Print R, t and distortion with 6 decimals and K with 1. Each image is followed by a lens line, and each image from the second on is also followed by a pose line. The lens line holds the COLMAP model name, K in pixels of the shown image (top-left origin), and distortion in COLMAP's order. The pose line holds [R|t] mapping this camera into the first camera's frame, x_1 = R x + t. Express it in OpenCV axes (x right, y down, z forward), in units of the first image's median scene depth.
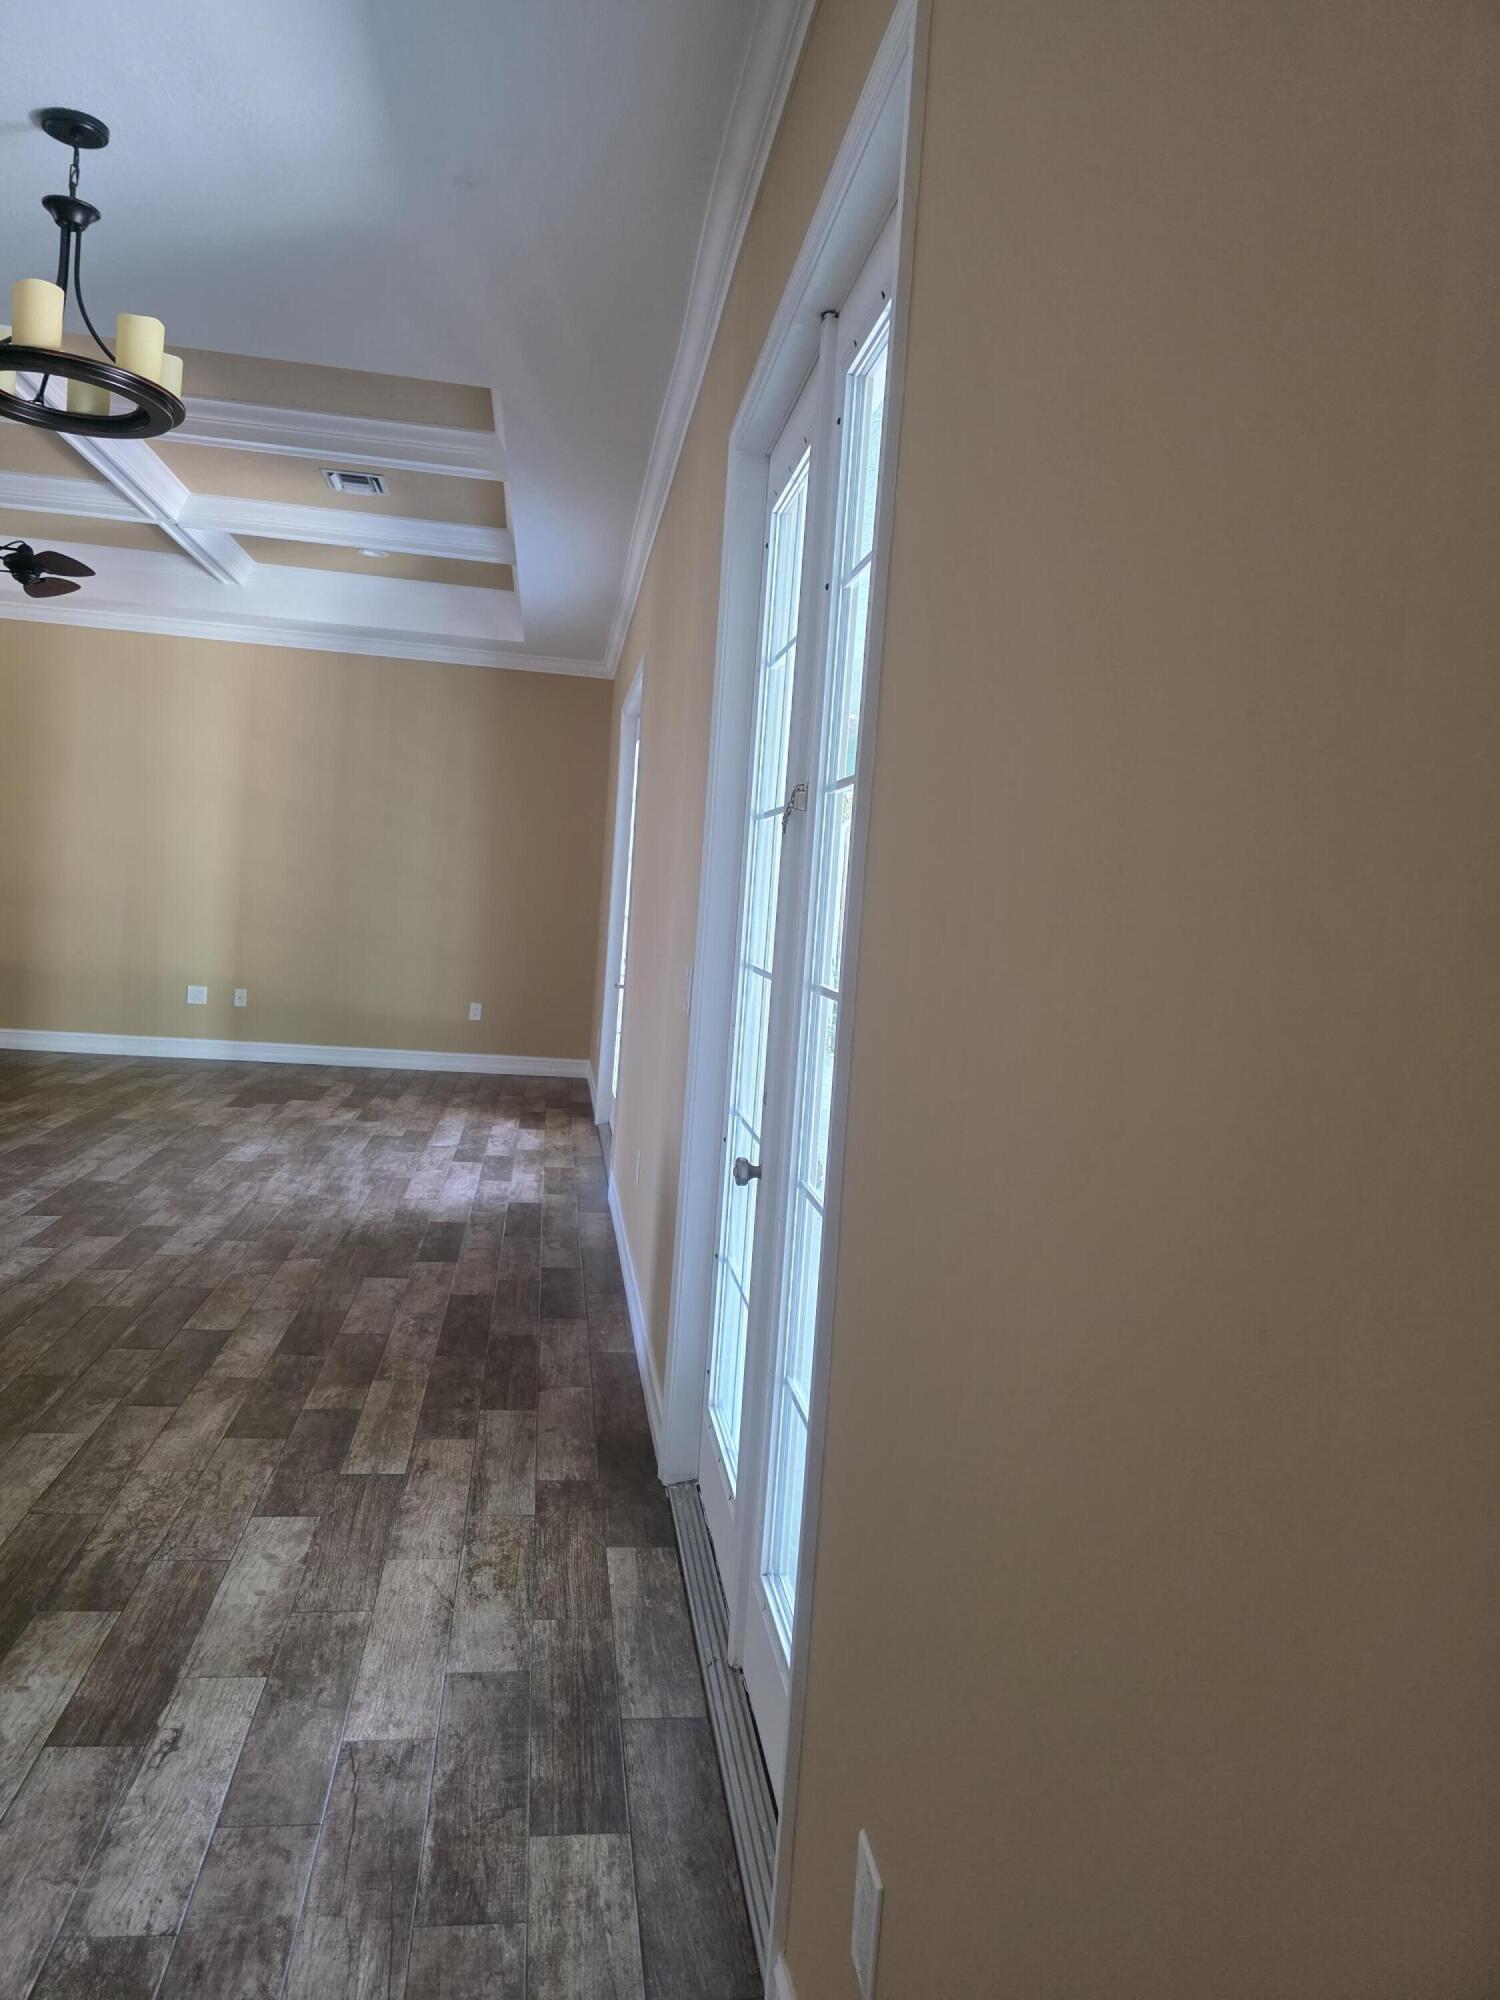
lens RADIAL K [[1350.3, 0, 761.1], [0, 1350.3, 982.3], [0, 0, 1]] dist [0.073067, -0.077784]
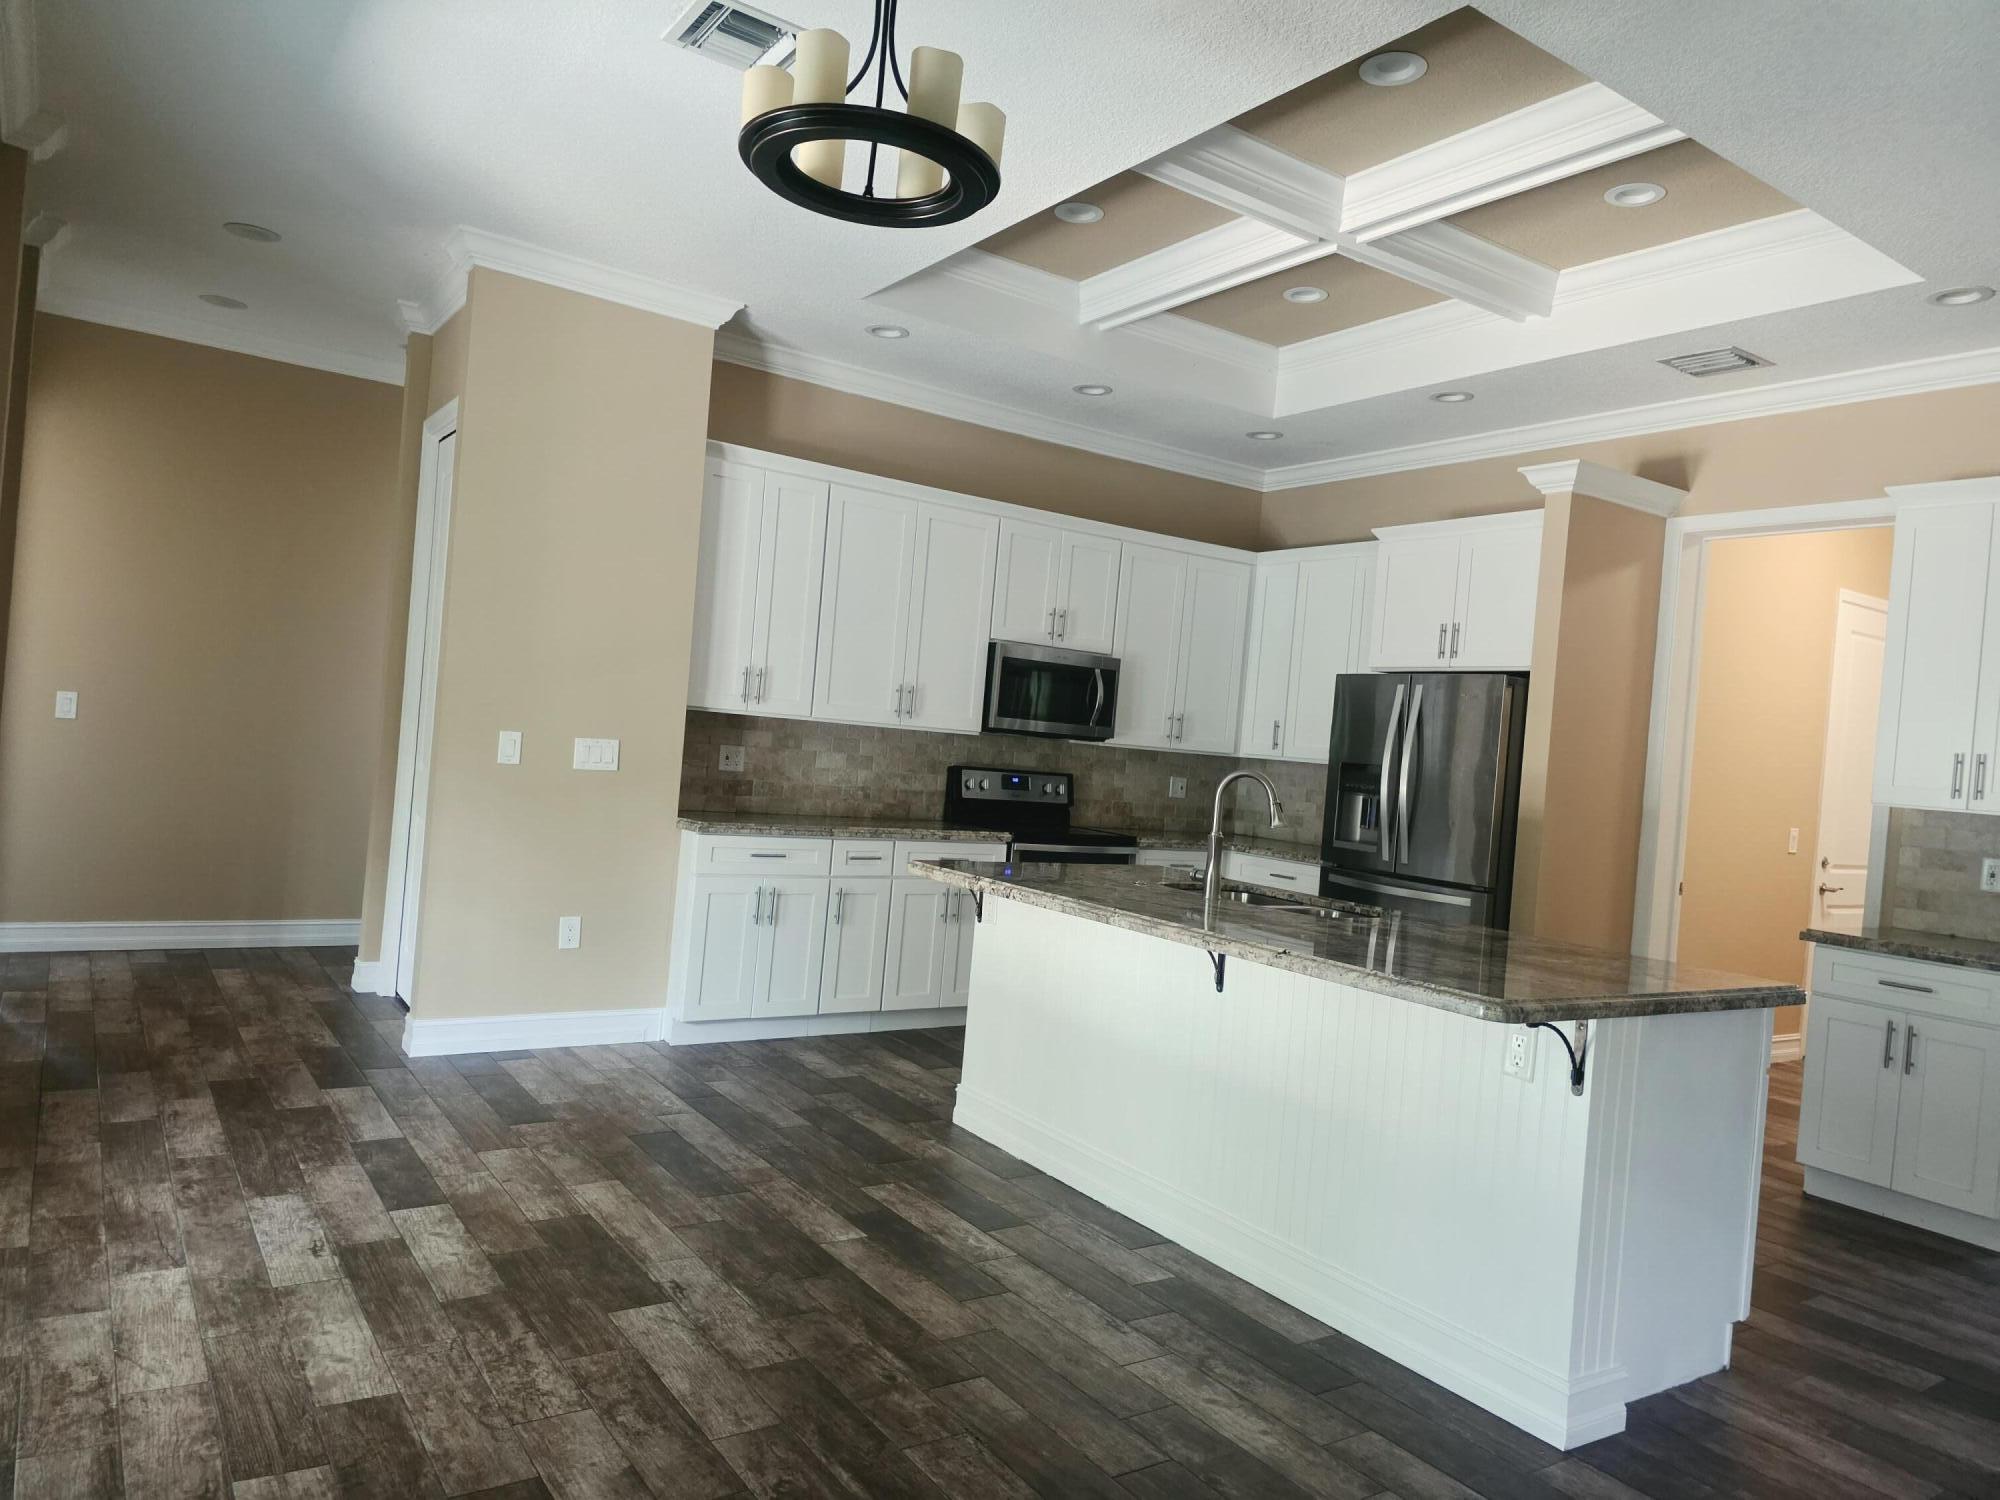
lens RADIAL K [[1362.2, 0, 1001.4], [0, 1362.2, 765.2], [0, 0, 1]] dist [0.067230, -0.074110]
pose [[-0.894812, -0.139026, -0.424243, -0.297286], [-0.172257, 0.984207, 0.040797, -0.115764], [0.411871, 0.109585, -0.904629, 2.005563]]
